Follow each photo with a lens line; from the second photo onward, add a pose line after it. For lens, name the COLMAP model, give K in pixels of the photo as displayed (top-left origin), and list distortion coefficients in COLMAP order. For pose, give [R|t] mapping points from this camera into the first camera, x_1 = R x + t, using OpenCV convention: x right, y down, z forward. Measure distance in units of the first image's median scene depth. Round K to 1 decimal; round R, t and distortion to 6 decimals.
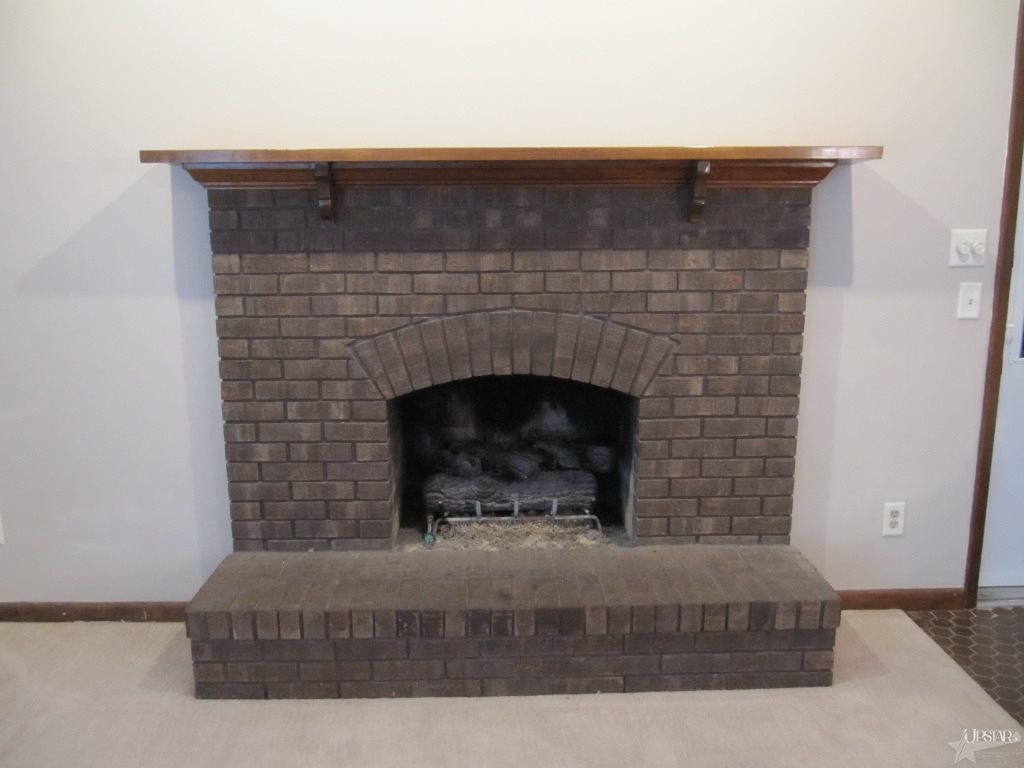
lens RADIAL K [[842.6, 0, 513.6], [0, 842.6, 381.7], [0, 0, 1]] dist [-0.042986, 0.013528]
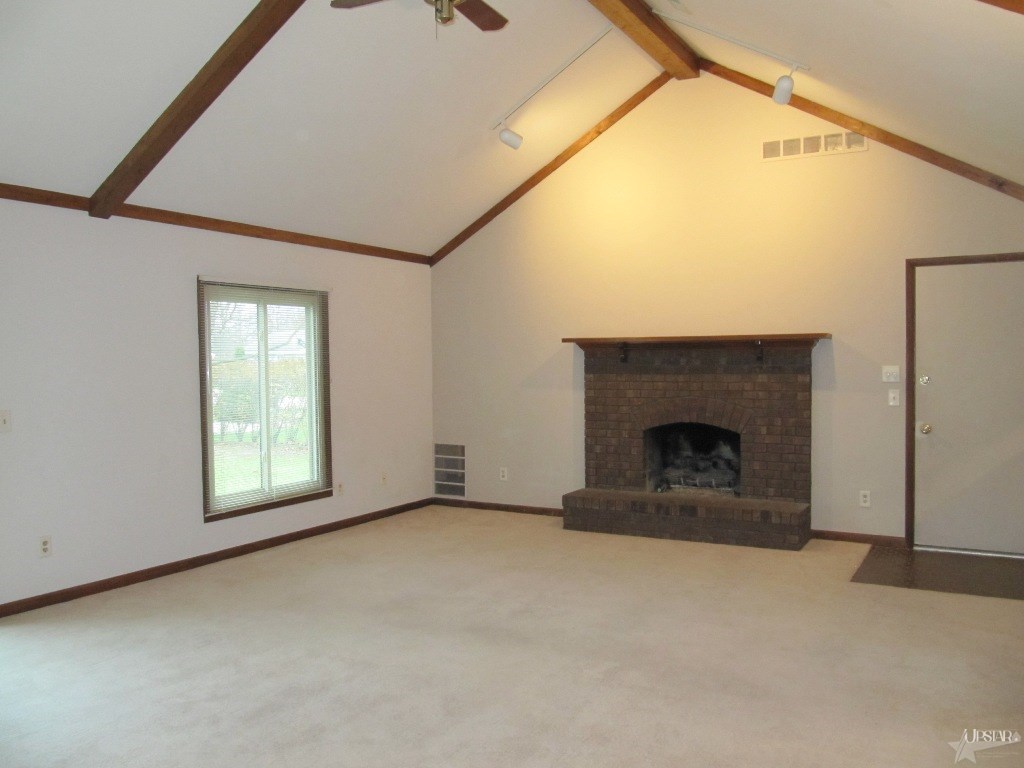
lens RADIAL K [[842.6, 0, 511.7], [0, 842.6, 384.6], [0, 0, 1]] dist [-0.042986, 0.013528]
pose [[0.861206, 0.015397, -0.508023, 0.828175], [-0.094430, 0.986985, -0.130167, 0.261560], [0.499407, 0.160073, 0.851451, -1.450475]]
